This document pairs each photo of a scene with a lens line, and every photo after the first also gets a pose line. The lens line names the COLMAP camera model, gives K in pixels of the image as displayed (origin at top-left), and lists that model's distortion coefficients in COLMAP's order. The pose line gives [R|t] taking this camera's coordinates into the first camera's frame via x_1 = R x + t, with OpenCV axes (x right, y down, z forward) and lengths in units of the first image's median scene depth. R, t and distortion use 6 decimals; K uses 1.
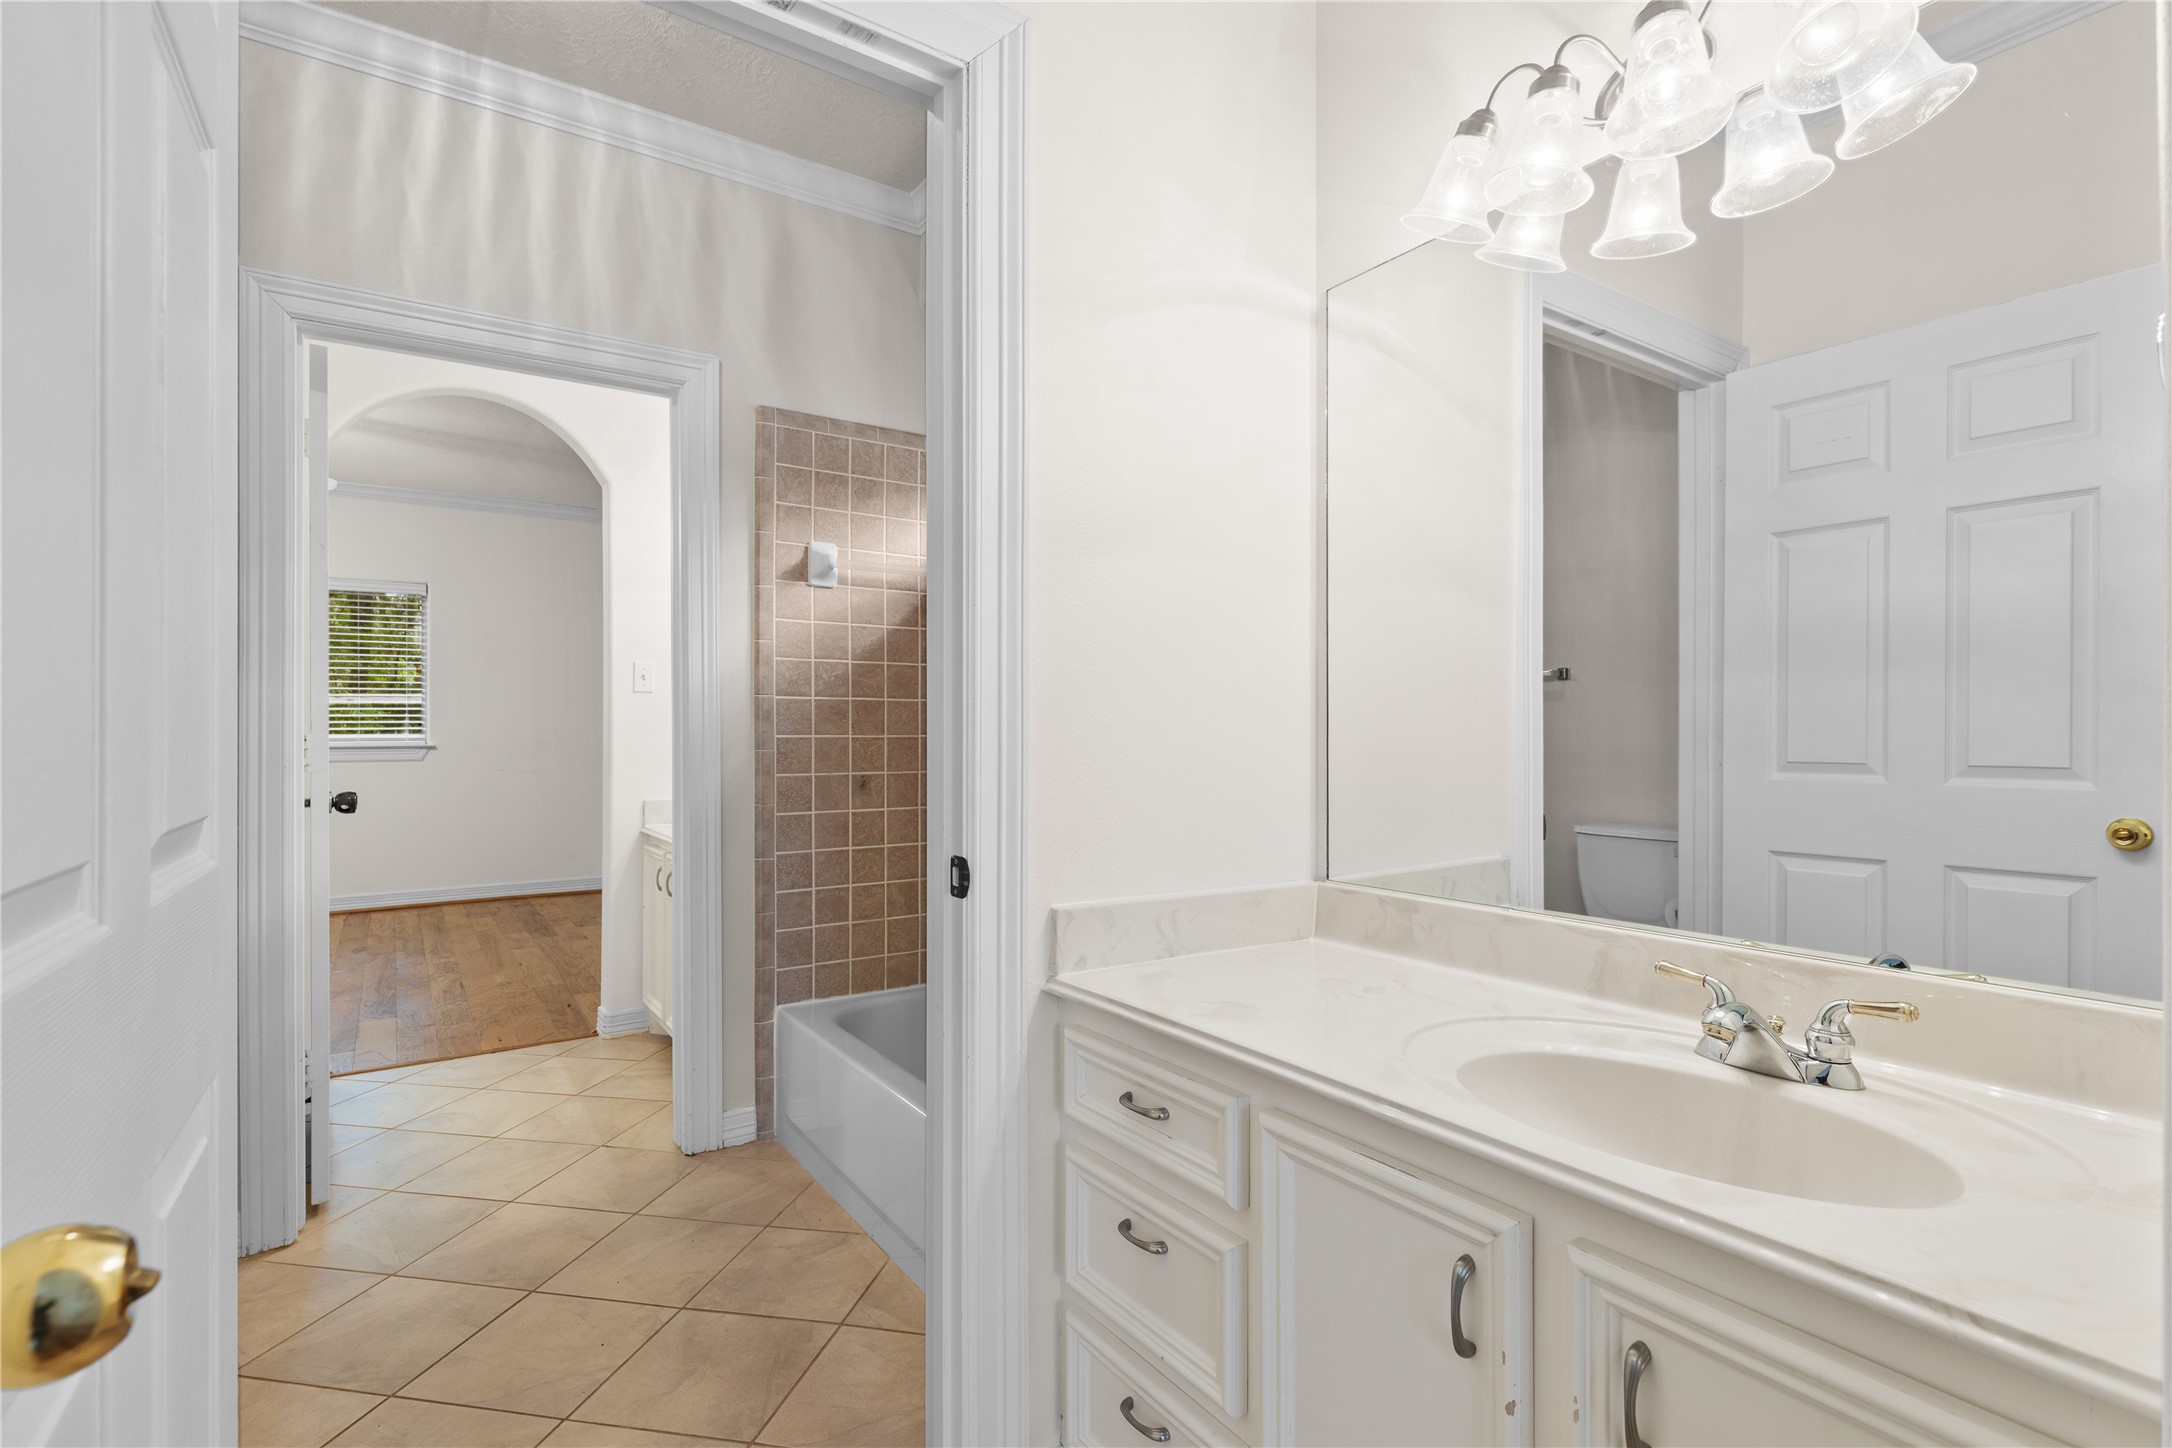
lens RADIAL K [[1003.0, 0, 1086.0], [0, 1003.0, 724.0], [0, 0, 1]] dist [-0.001278, -0.000396]
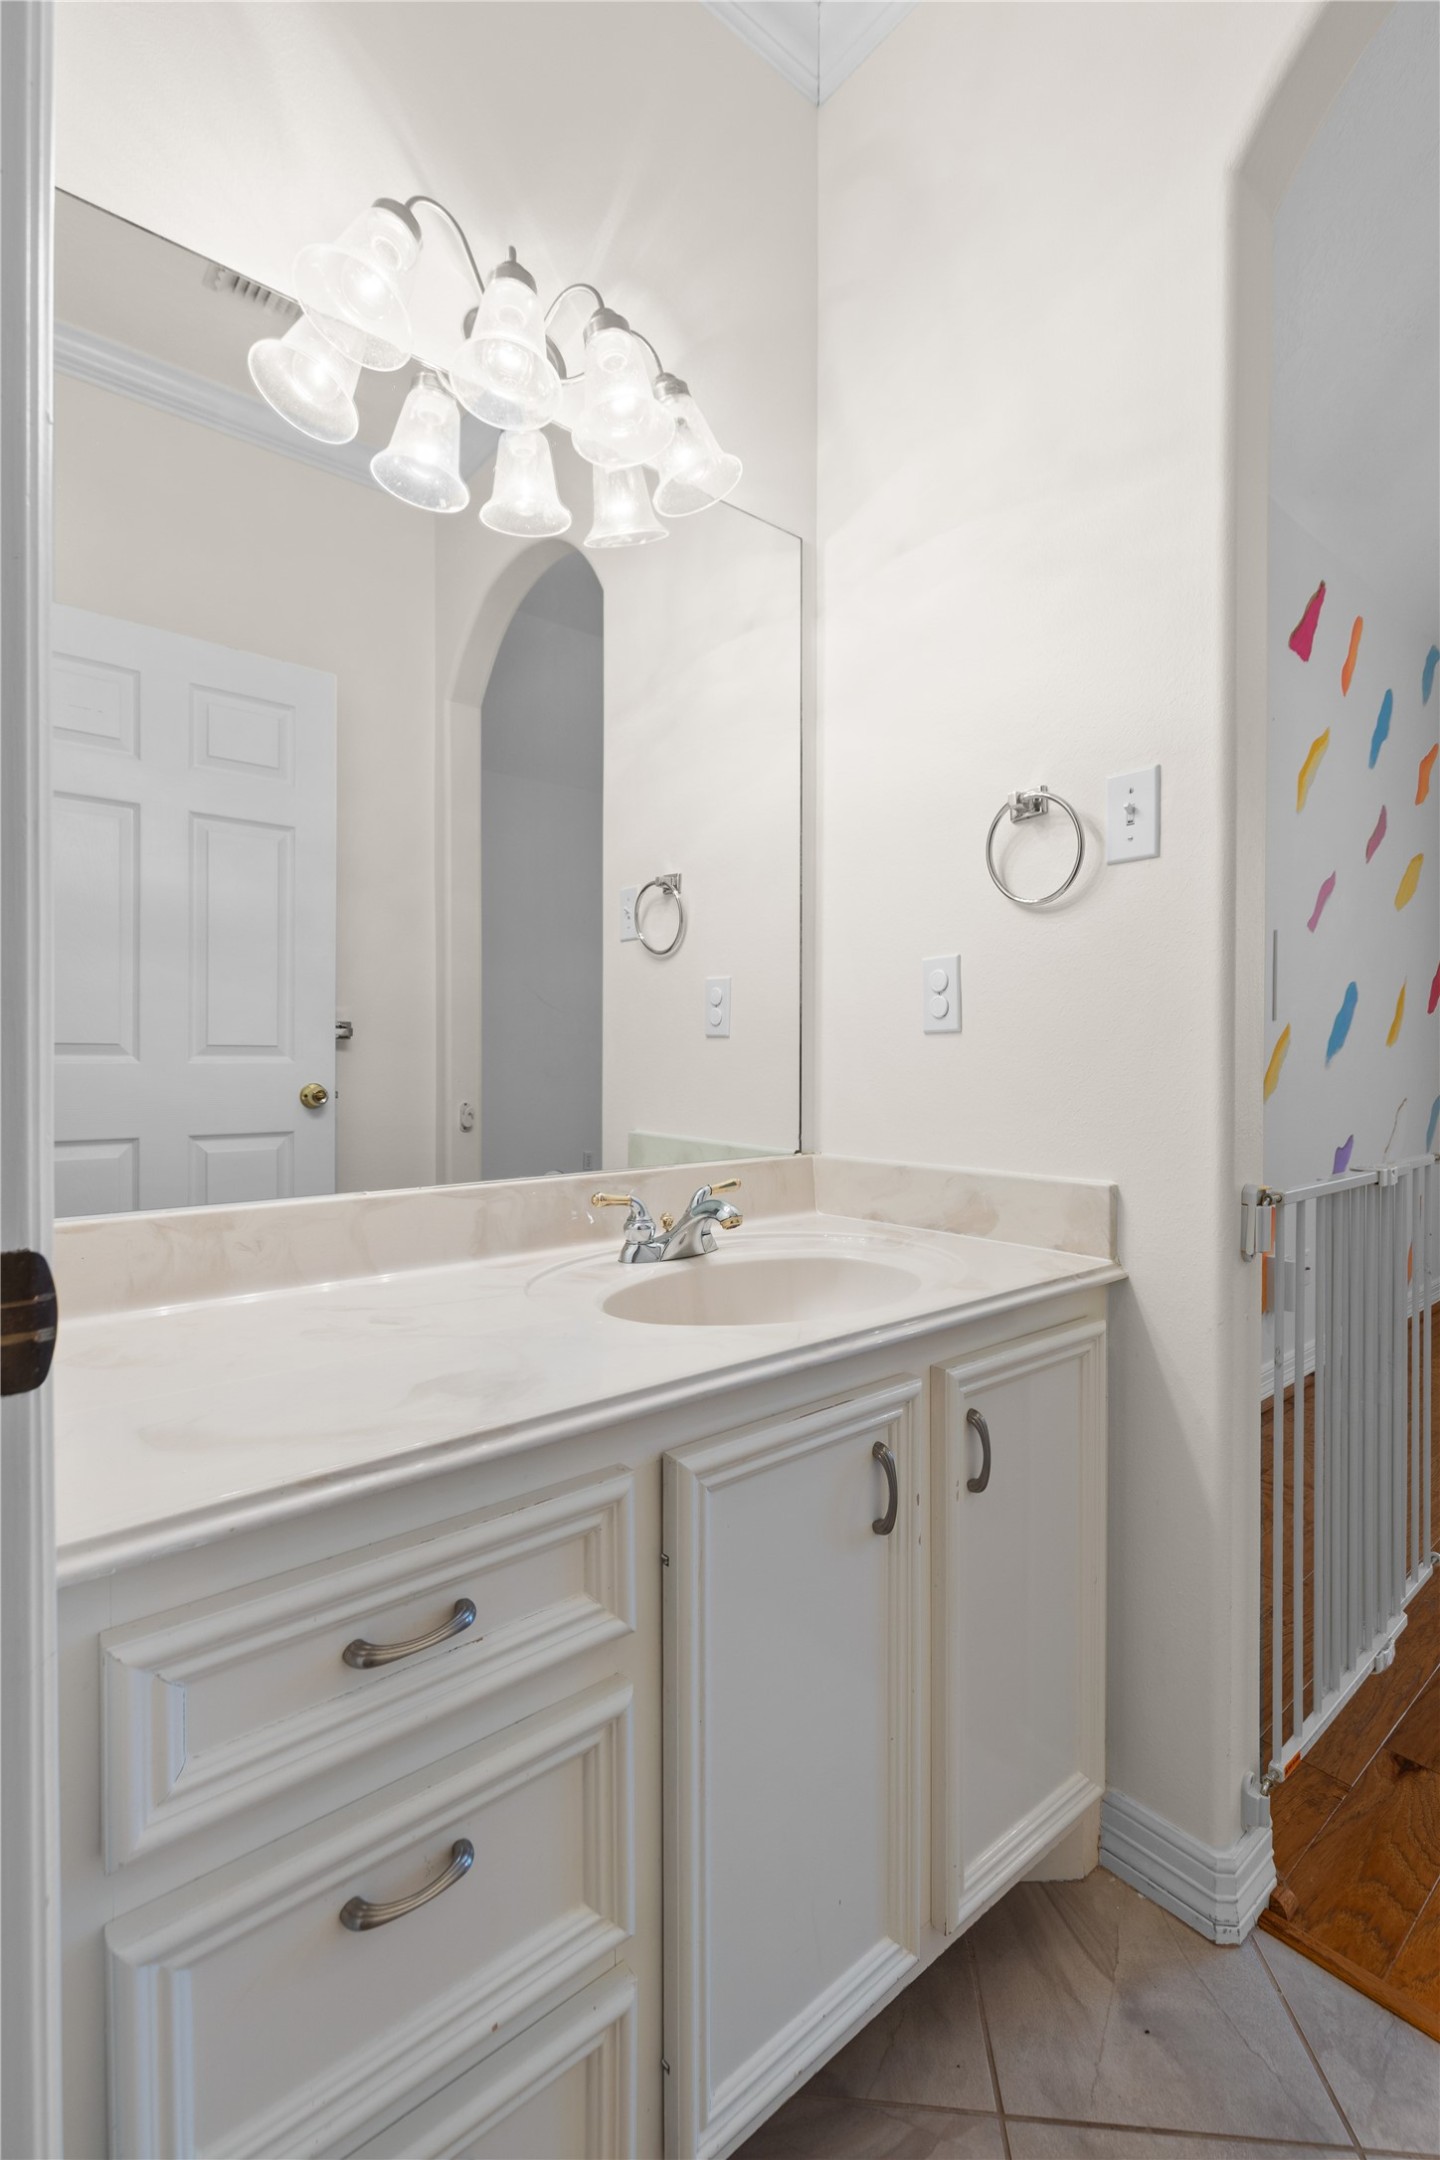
lens RADIAL K [[997.4, 0, 703.7], [0, 997.4, 1066.5], [0, 0, 1]] dist [-0.001278, -0.000396]
pose [[-0.104213, -0.007241, 0.994529, -0.426325], [-0.015063, 0.999870, 0.005702, 0.074643], [-0.994441, -0.014387, -0.104308, 0.825016]]
